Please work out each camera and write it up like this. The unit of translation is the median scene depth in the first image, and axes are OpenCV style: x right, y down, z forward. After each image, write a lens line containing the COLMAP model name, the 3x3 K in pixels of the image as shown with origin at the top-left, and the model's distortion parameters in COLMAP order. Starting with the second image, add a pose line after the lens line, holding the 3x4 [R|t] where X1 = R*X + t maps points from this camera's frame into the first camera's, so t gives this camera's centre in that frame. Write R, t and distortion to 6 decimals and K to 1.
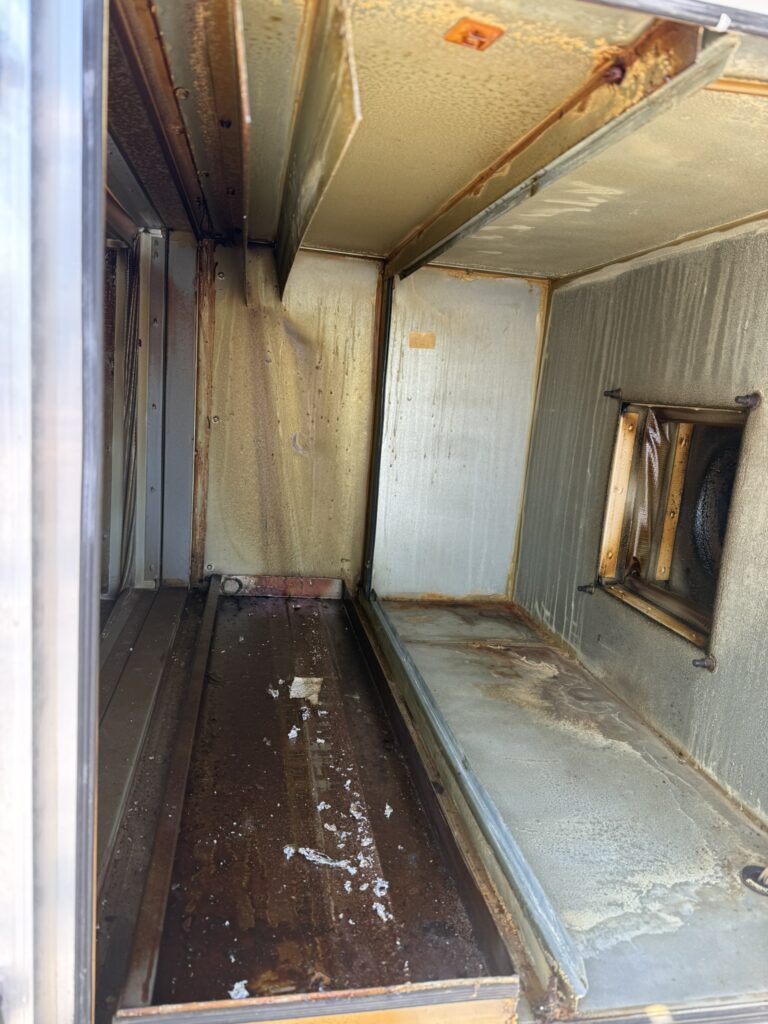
lens RADIAL K [[715.7, 0, 384.0], [0, 715.7, 512.0], [0, 0, 1]] dist [-0.000489, -0.001024]
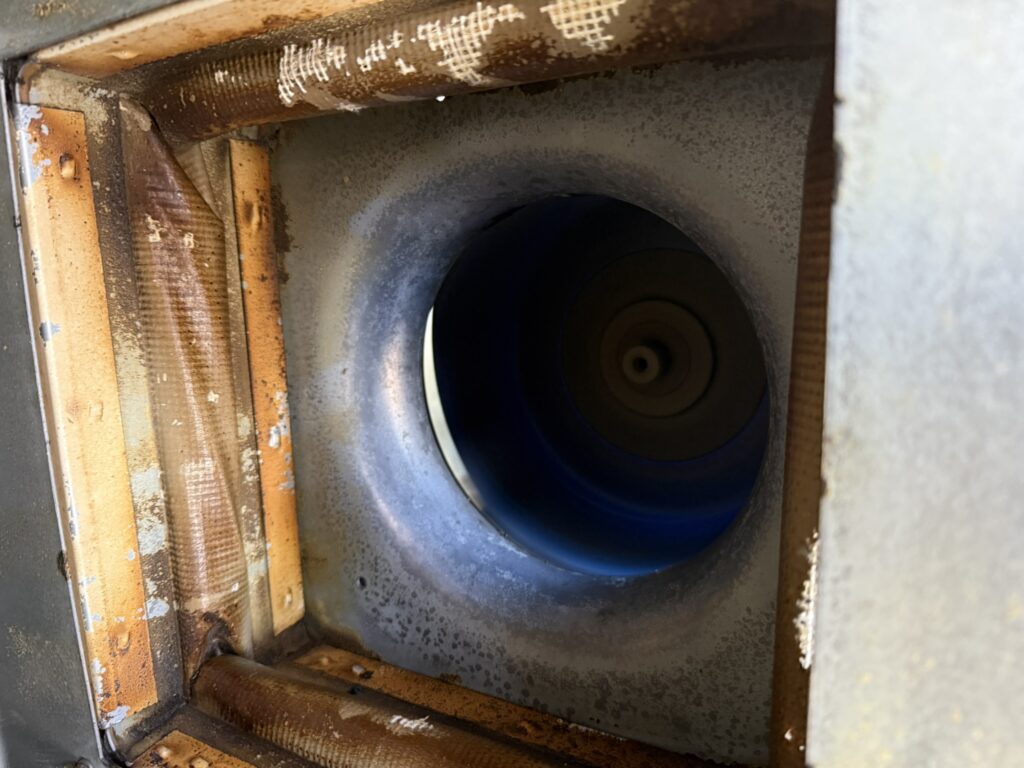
lens RADIAL K [[715.7, 0, 512.0], [0, 715.7, 384.0], [0, 0, 1]] dist [-0.000489, -0.001024]
pose [[0.604263, -0.233986, 0.761654, 0.223507], [0.216807, 0.968126, 0.125411, -0.039053], [-0.766721, 0.089351, 0.635732, 0.710253]]
